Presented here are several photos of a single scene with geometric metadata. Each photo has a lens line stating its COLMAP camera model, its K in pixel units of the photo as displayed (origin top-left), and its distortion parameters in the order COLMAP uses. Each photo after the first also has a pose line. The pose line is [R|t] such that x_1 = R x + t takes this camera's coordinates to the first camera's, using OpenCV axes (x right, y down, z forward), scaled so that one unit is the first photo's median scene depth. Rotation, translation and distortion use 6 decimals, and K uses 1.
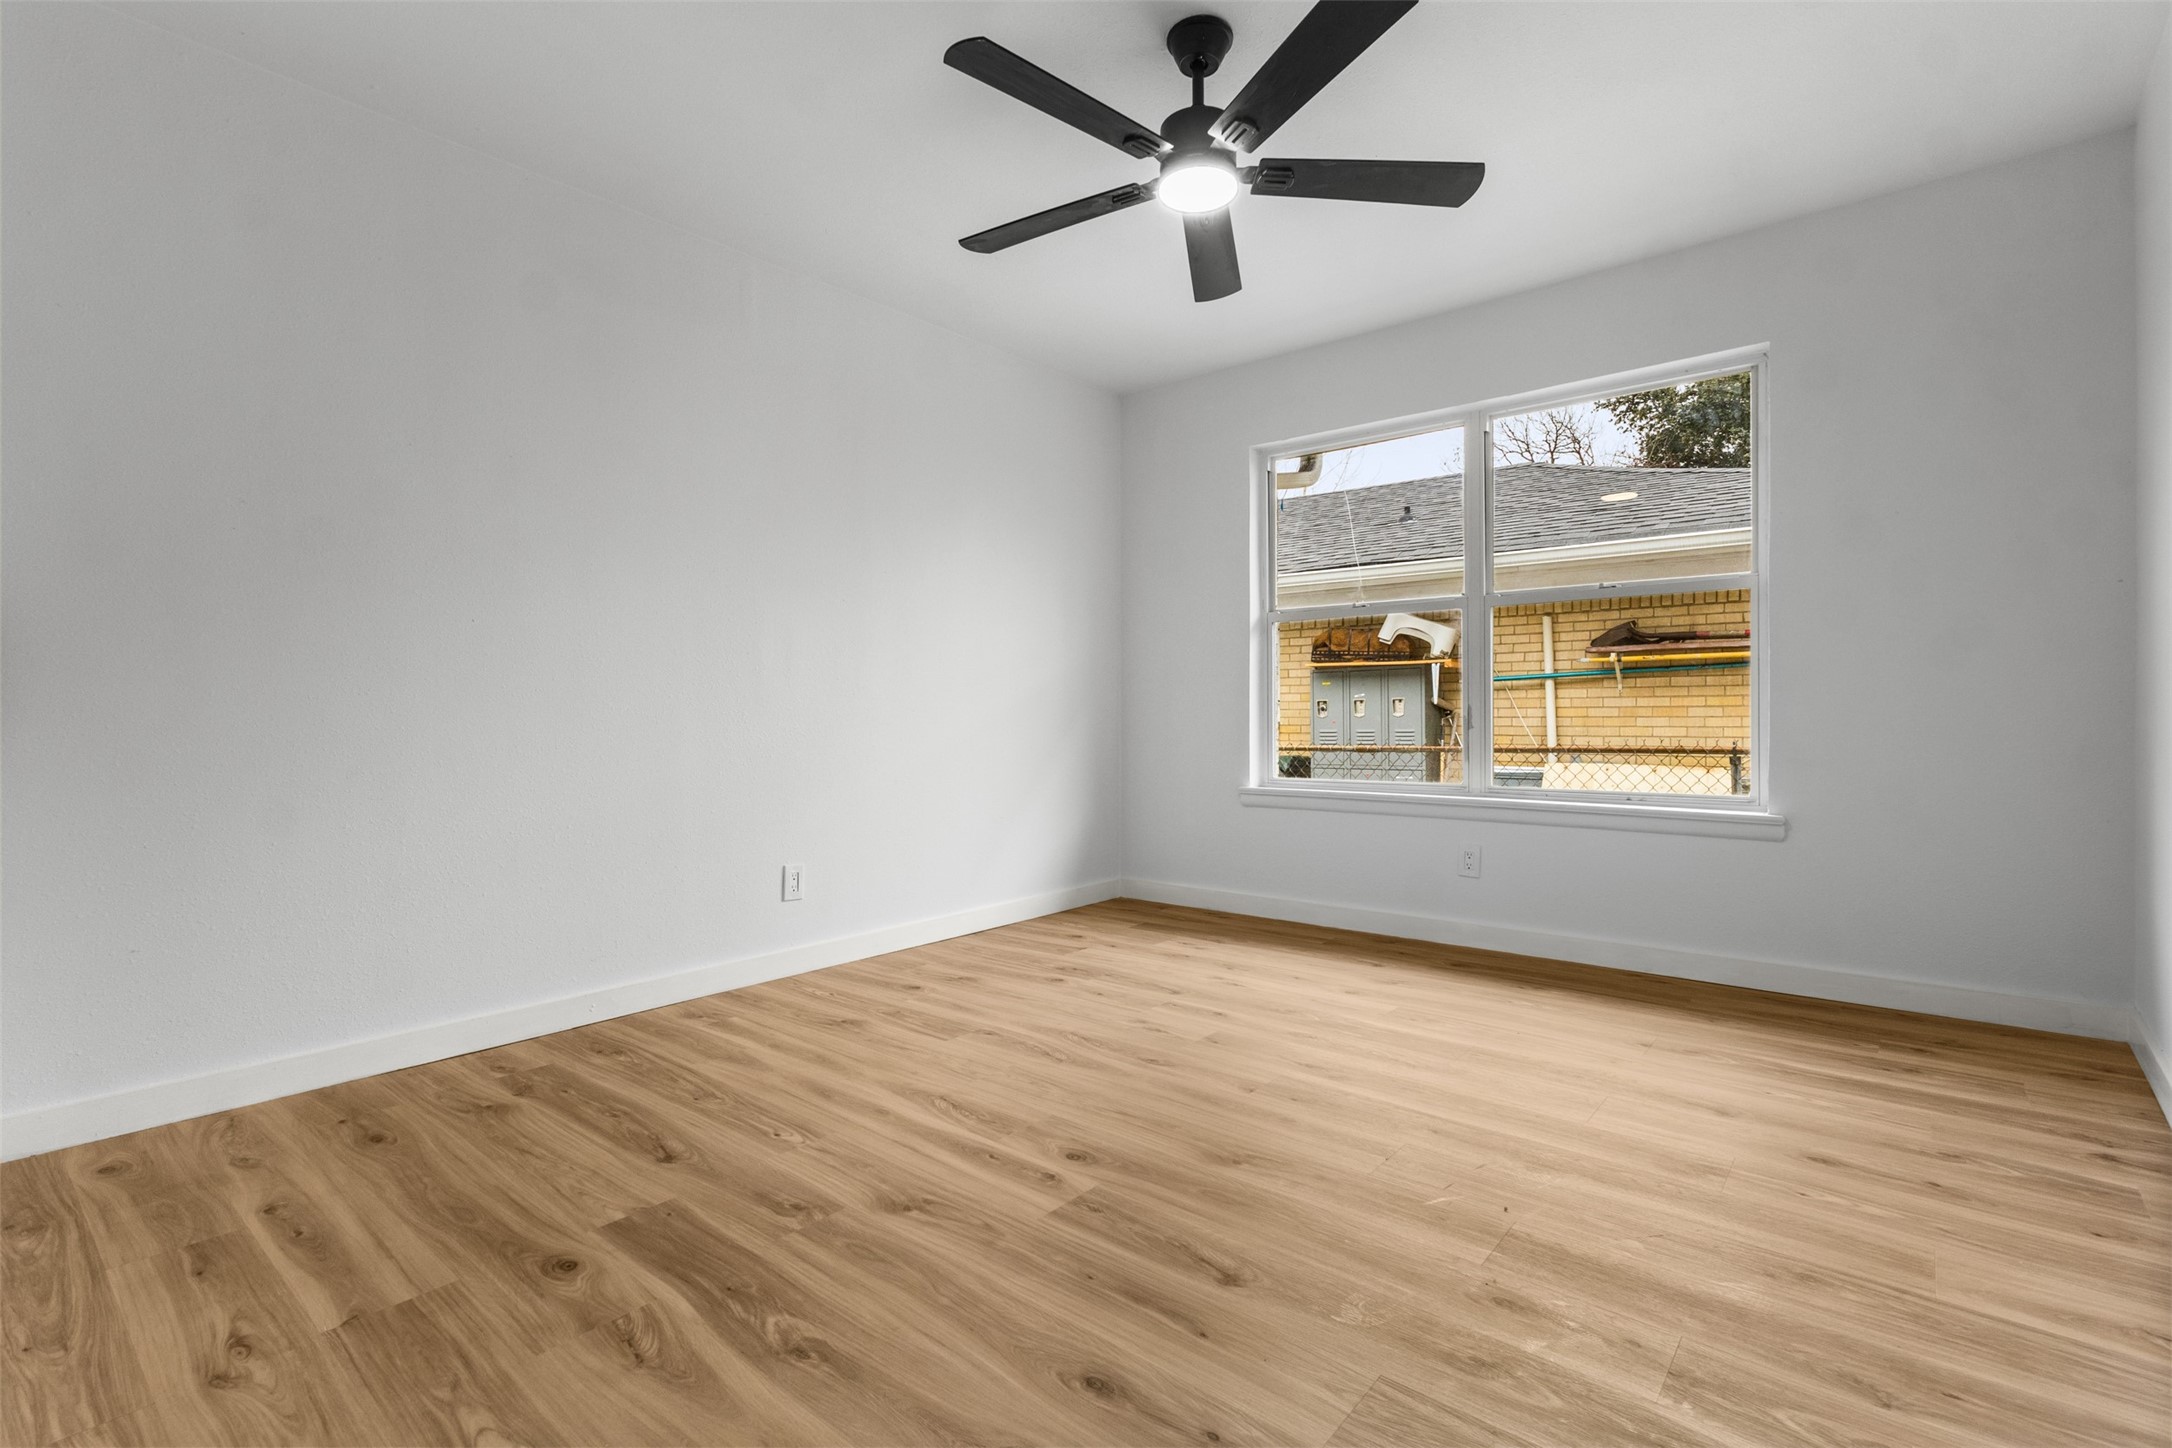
lens RADIAL K [[982.4, 0, 1086.0], [0, 982.4, 724.0], [0, 0, 1]] dist [0.018047, -0.000162]
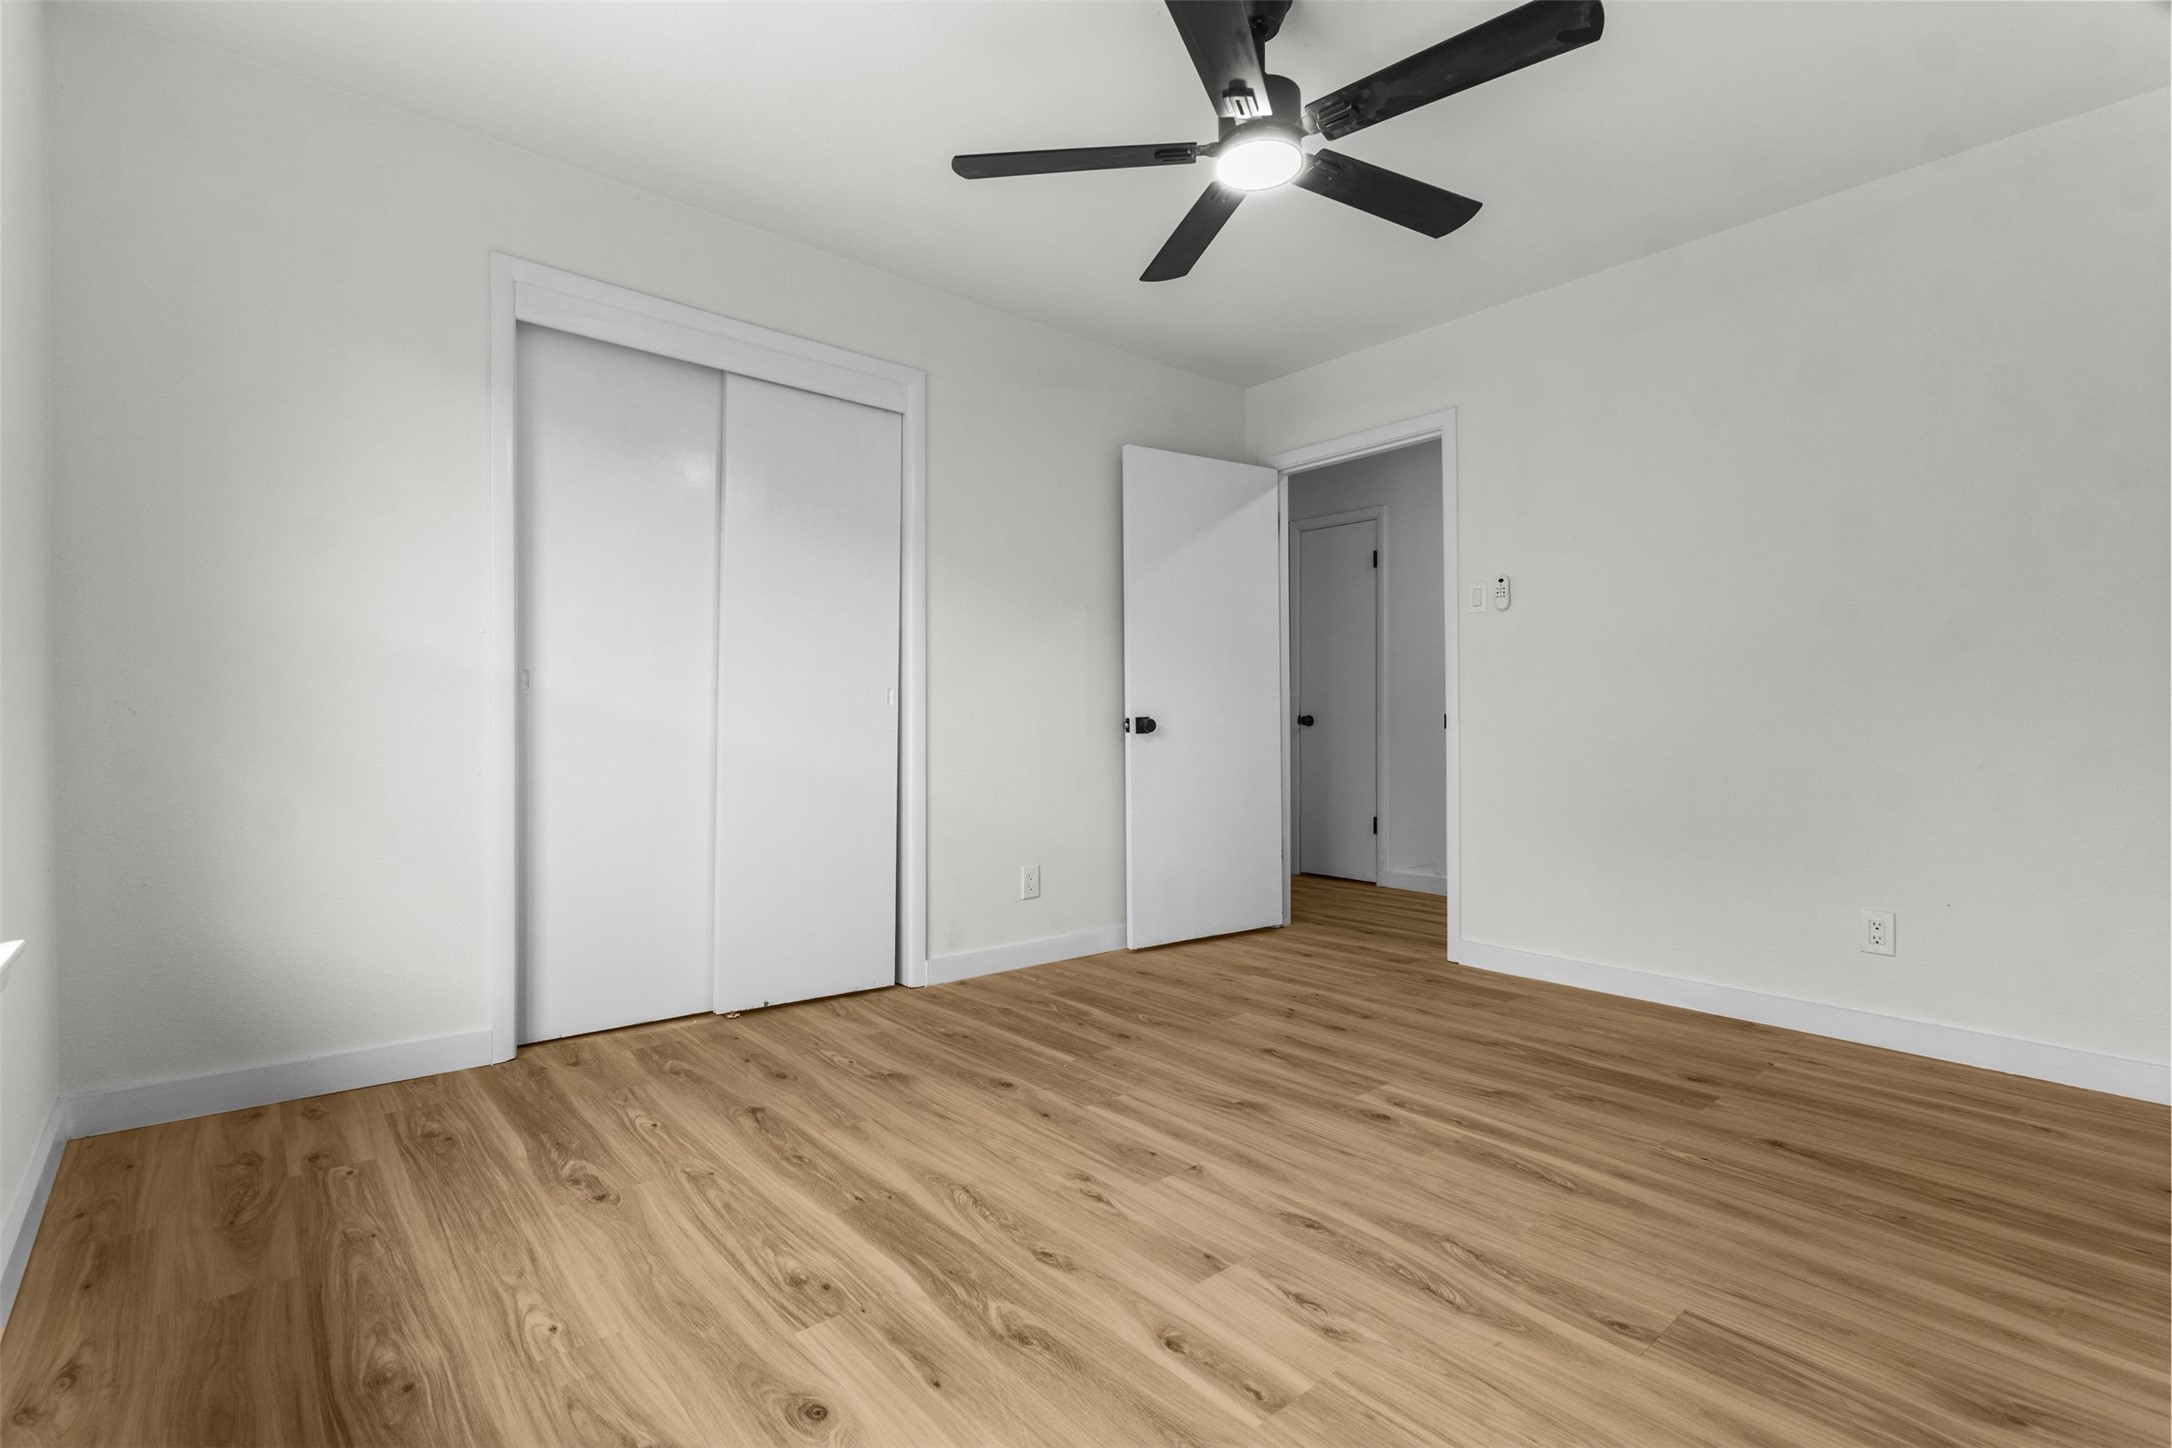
lens RADIAL K [[982.4, 0, 1086.0], [0, 982.4, 724.0], [0, 0, 1]] dist [0.018047, -0.000162]
pose [[-0.986736, -0.001340, 0.162330, 0.138181], [0.000847, 0.999910, 0.013403, -0.031337], [-0.162334, 0.013362, -0.986645, 2.112510]]
